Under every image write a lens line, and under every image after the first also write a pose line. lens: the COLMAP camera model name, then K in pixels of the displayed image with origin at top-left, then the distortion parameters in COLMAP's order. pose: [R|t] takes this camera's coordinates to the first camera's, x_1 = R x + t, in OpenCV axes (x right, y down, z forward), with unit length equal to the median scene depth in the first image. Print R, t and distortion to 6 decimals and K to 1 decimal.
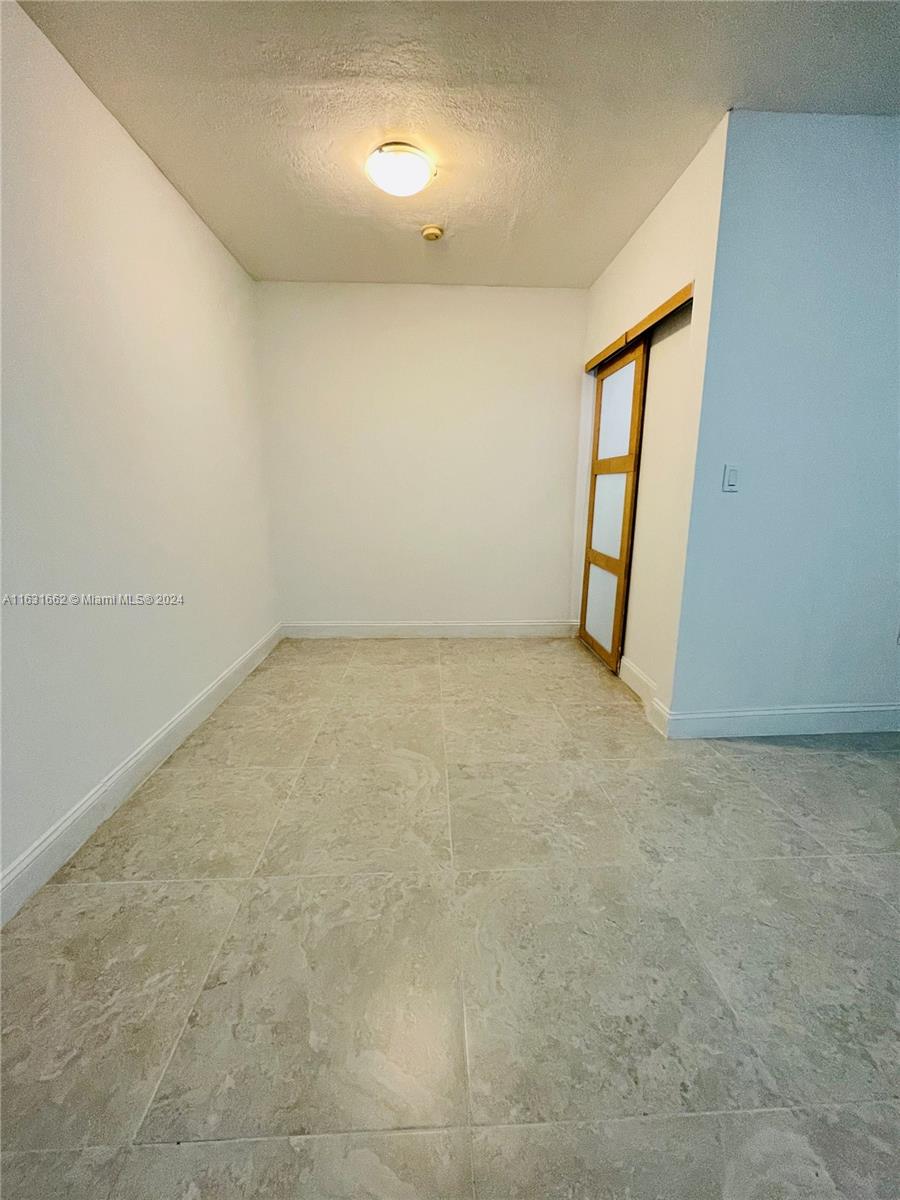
lens RADIAL K [[485.2, 0, 456.4], [0, 485.2, 594.4], [0, 0, 1]] dist [-0.000491, 0.000565]
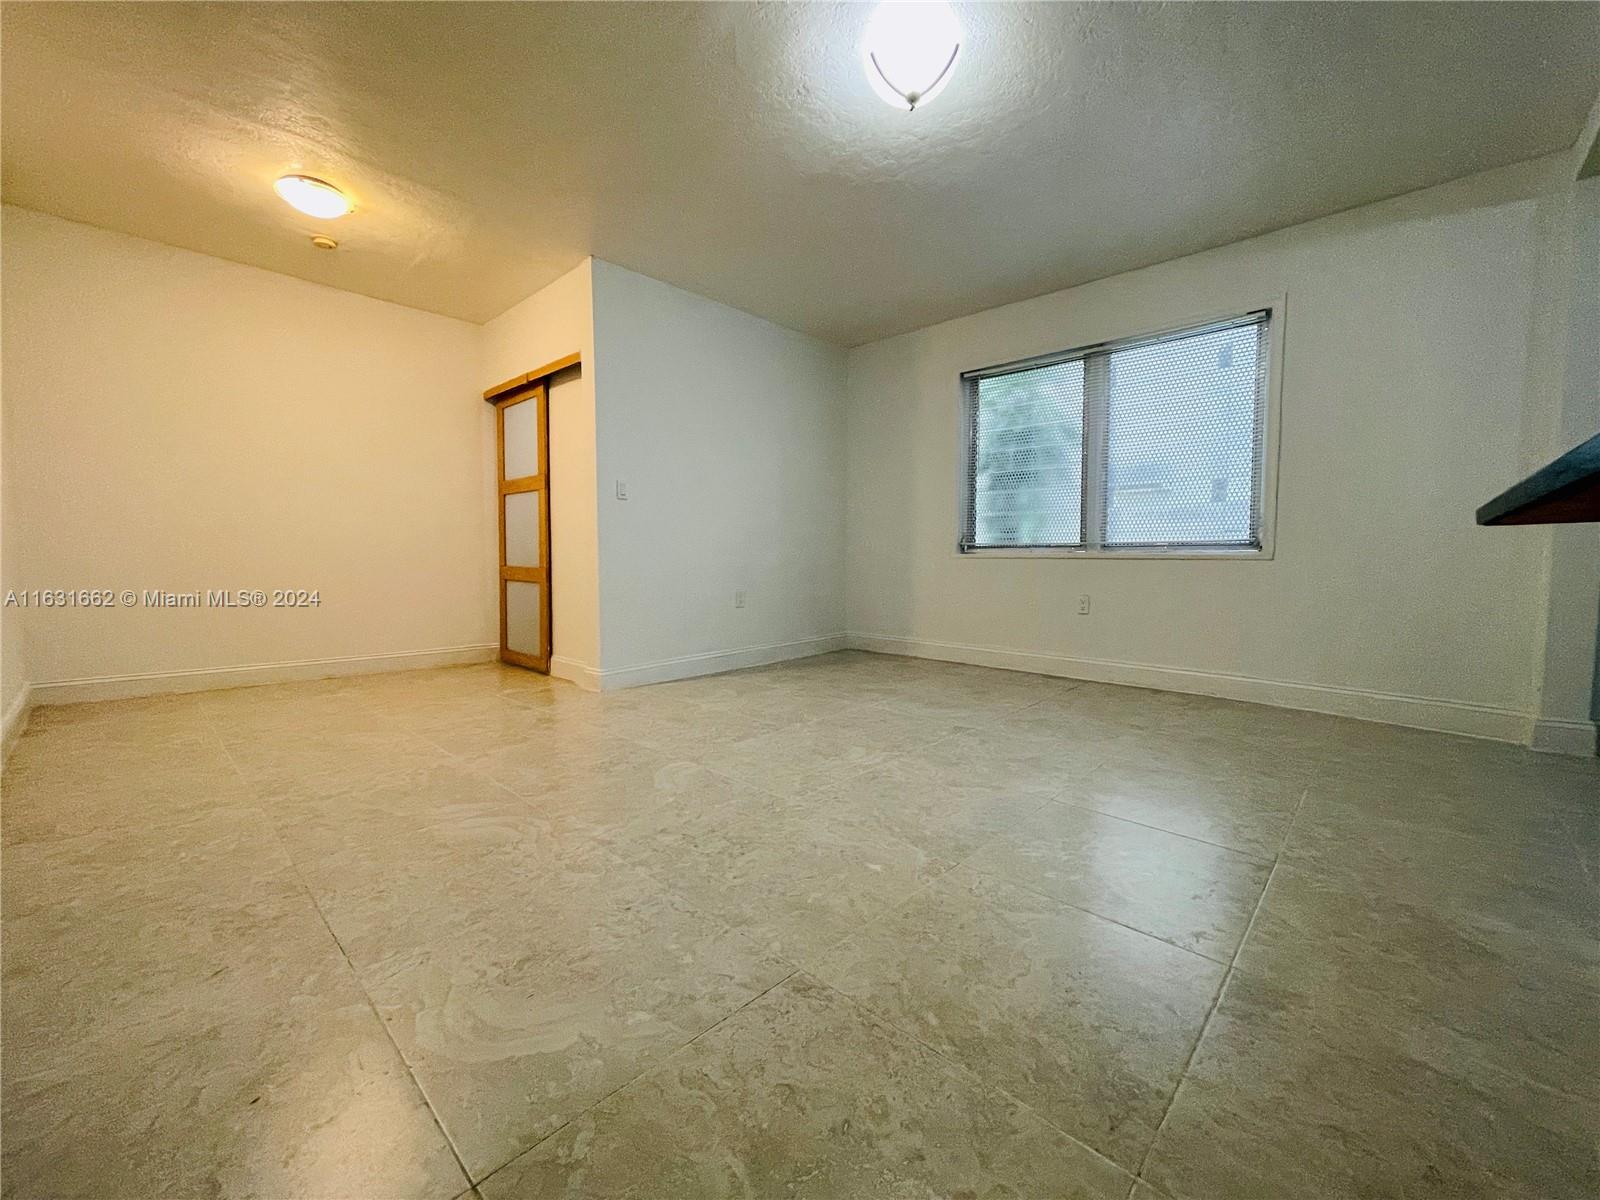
lens RADIAL K [[647.0, 0, 799.5], [0, 647.0, 597.7], [0, 0, 1]] dist [-0.000491, 0.000565]
pose [[0.723326, -0.042142, 0.689219, -0.288718], [0.145181, 0.985106, -0.092132, 0.248587], [-0.675072, 0.166703, 0.718671, -0.505787]]
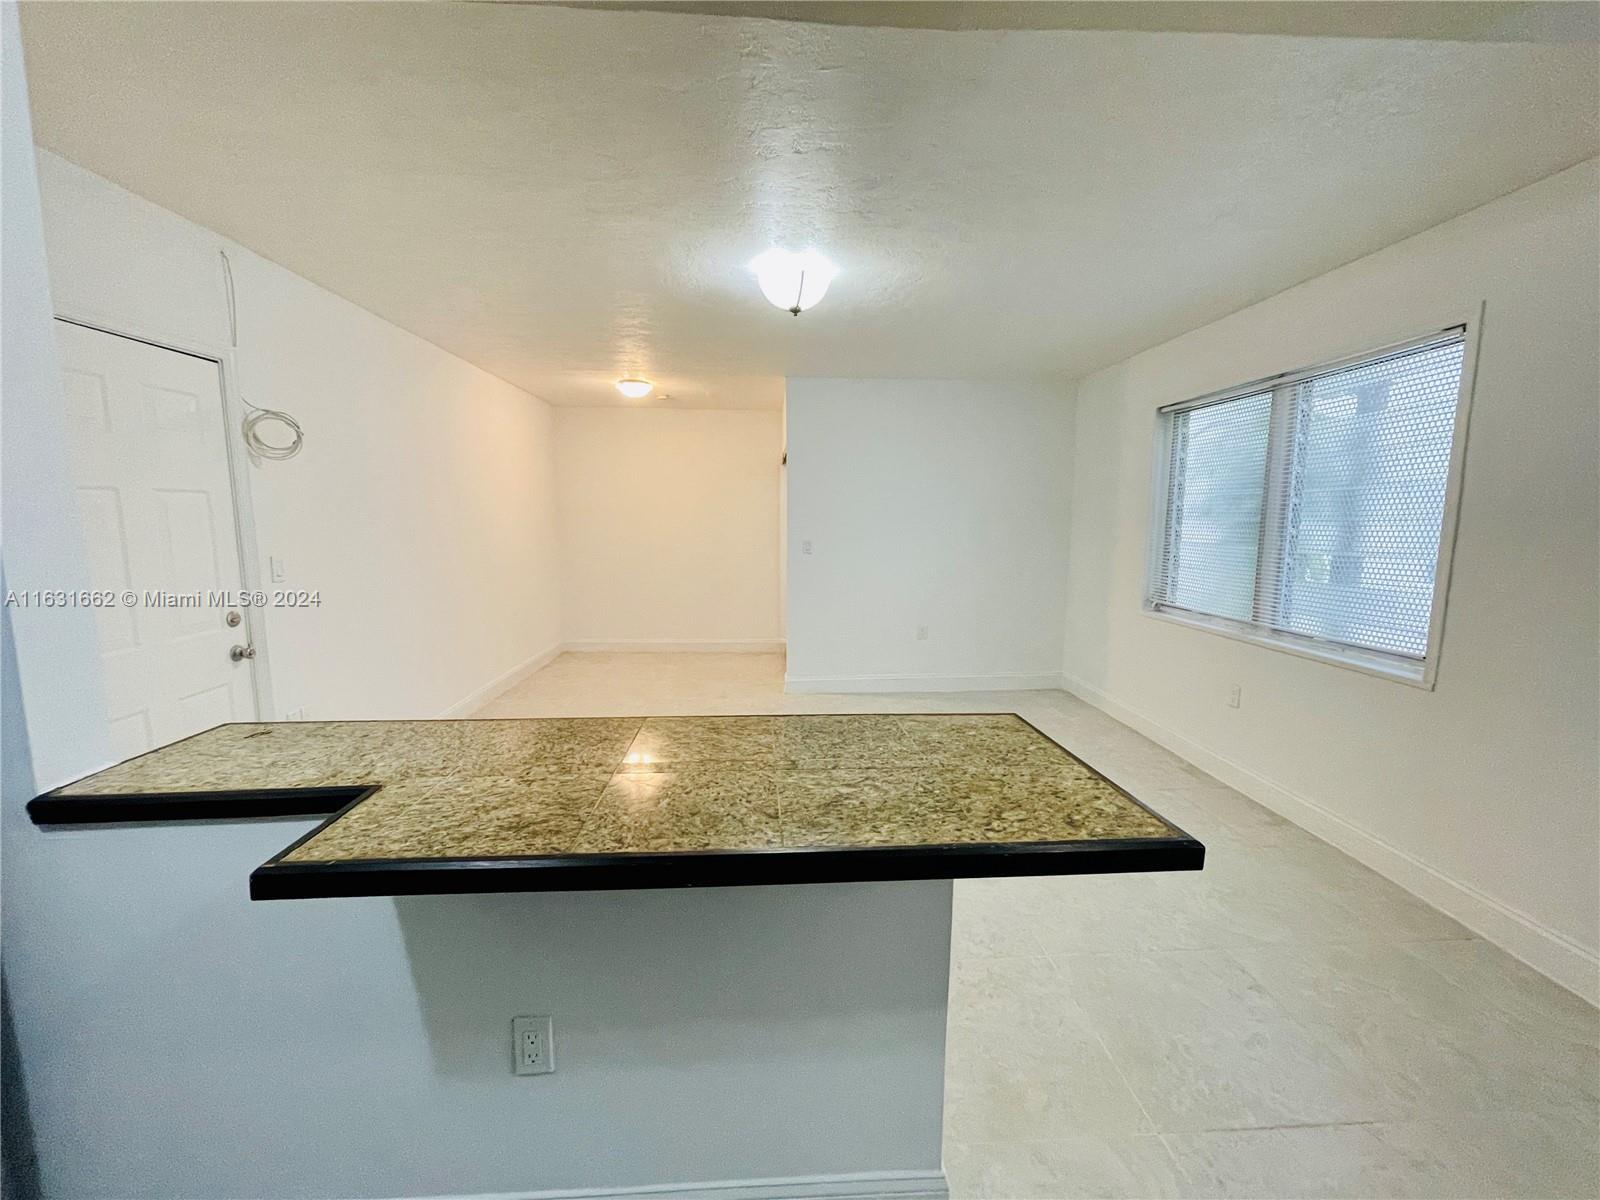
lens RADIAL K [[647.0, 0, 799.2], [0, 647.0, 594.5], [0, 0, 1]] dist [-0.000491, 0.000565]
pose [[0.999992, 0.003972, -0.000229, 0.421981], [-0.003975, 0.995334, -0.096403, 0.143911], [-0.000155, 0.096404, 0.995342, -1.148734]]
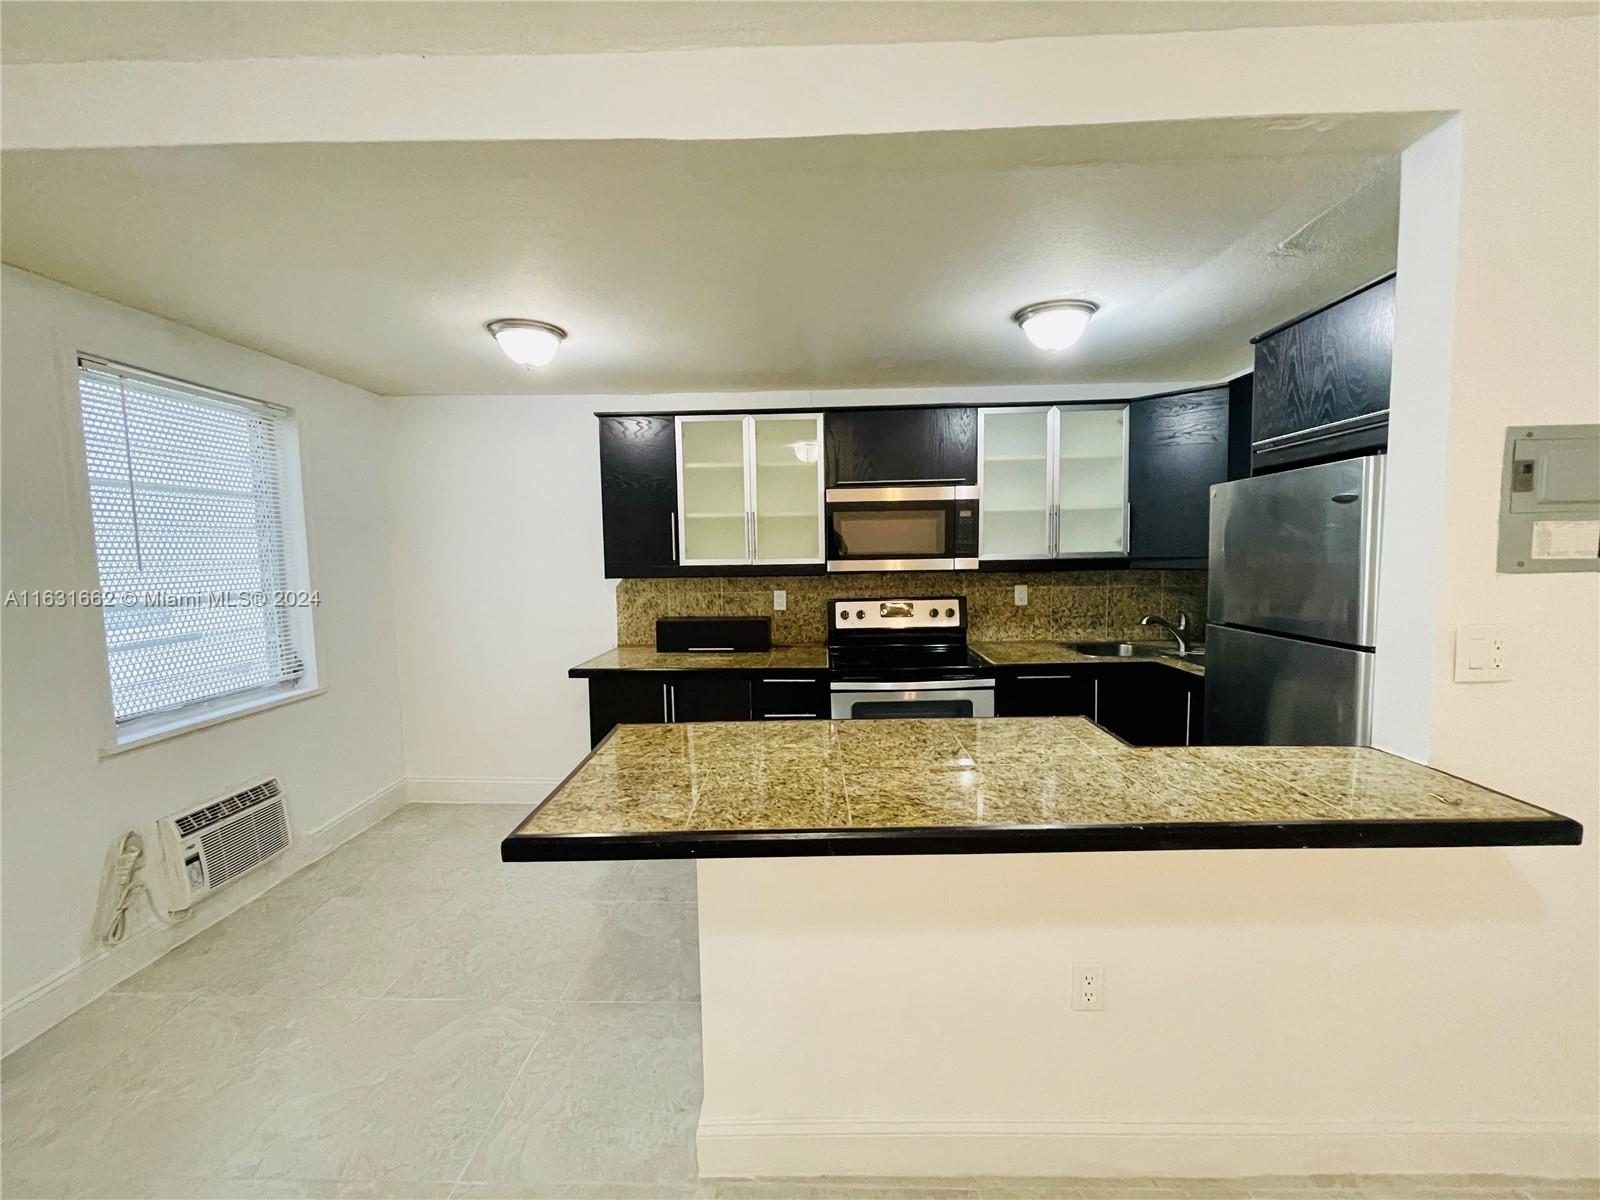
lens RADIAL K [[647.0, 0, 803.0], [0, 647.0, 596.5], [0, 0, 1]] dist [-0.000491, 0.000565]
pose [[-0.997031, 0.009961, 0.076351, 0.393378], [0.031600, 0.957177, 0.287772, -0.083823], [-0.070215, 0.289330, -0.954651, -0.144243]]
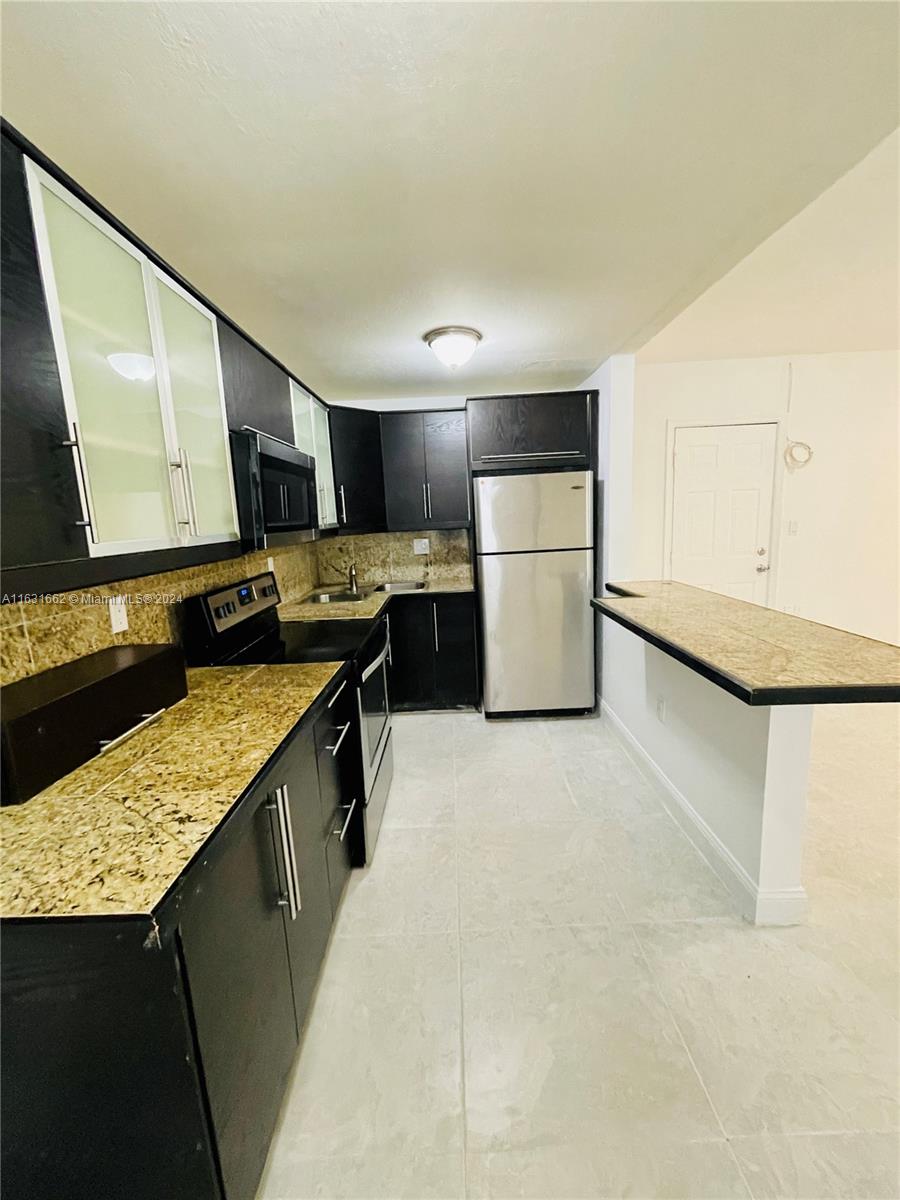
lens RADIAL K [[485.2, 0, 450.2], [0, 485.2, 599.9], [0, 0, 1]] dist [-0.000491, 0.000565]
pose [[-0.049052, 0.175040, -0.983339, 1.117178], [-0.172359, 0.968270, 0.180955, 0.128899], [0.983812, 0.178364, -0.017326, -1.064824]]
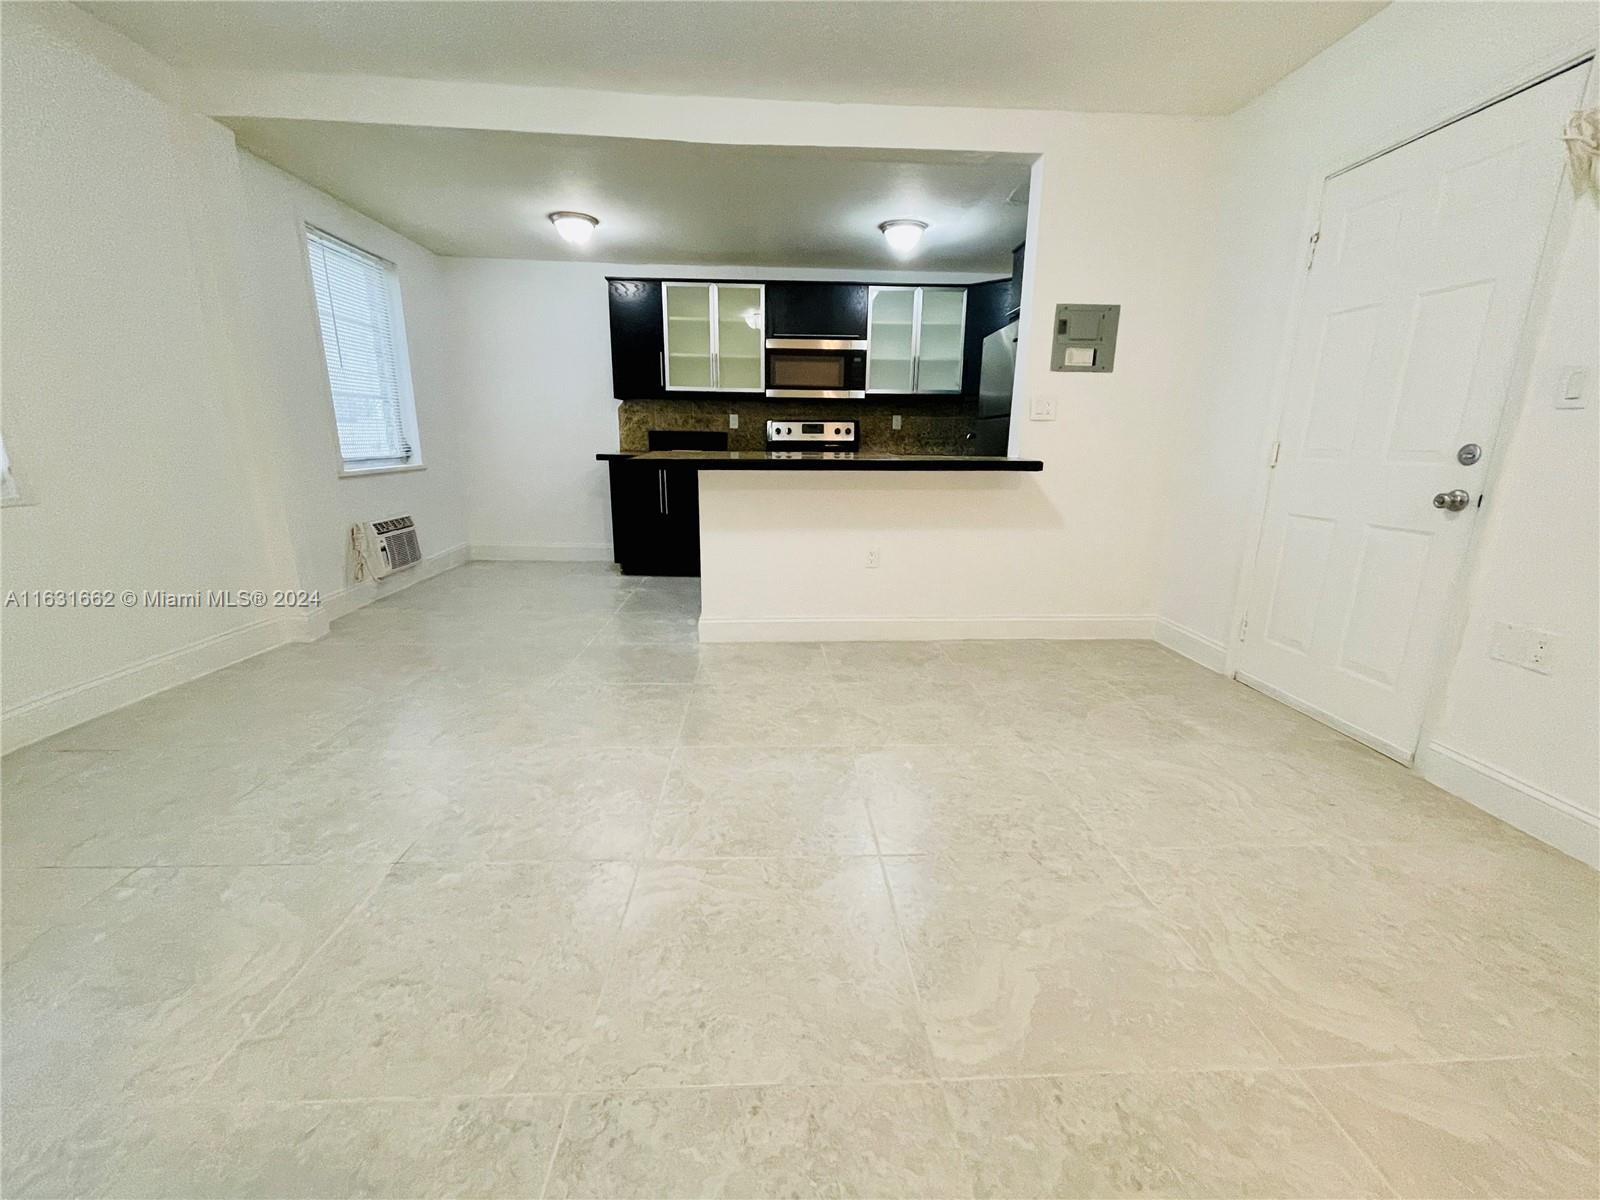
lens RADIAL K [[647.0, 0, 800.3], [0, 647.0, 595.2], [0, 0, 1]] dist [-0.000491, 0.000565]
pose [[-0.999904, -0.013792, -0.001203, 0.335997], [-0.012892, 0.895943, 0.443983, -0.089280], [-0.005045, 0.443956, -0.896035, 0.585120]]
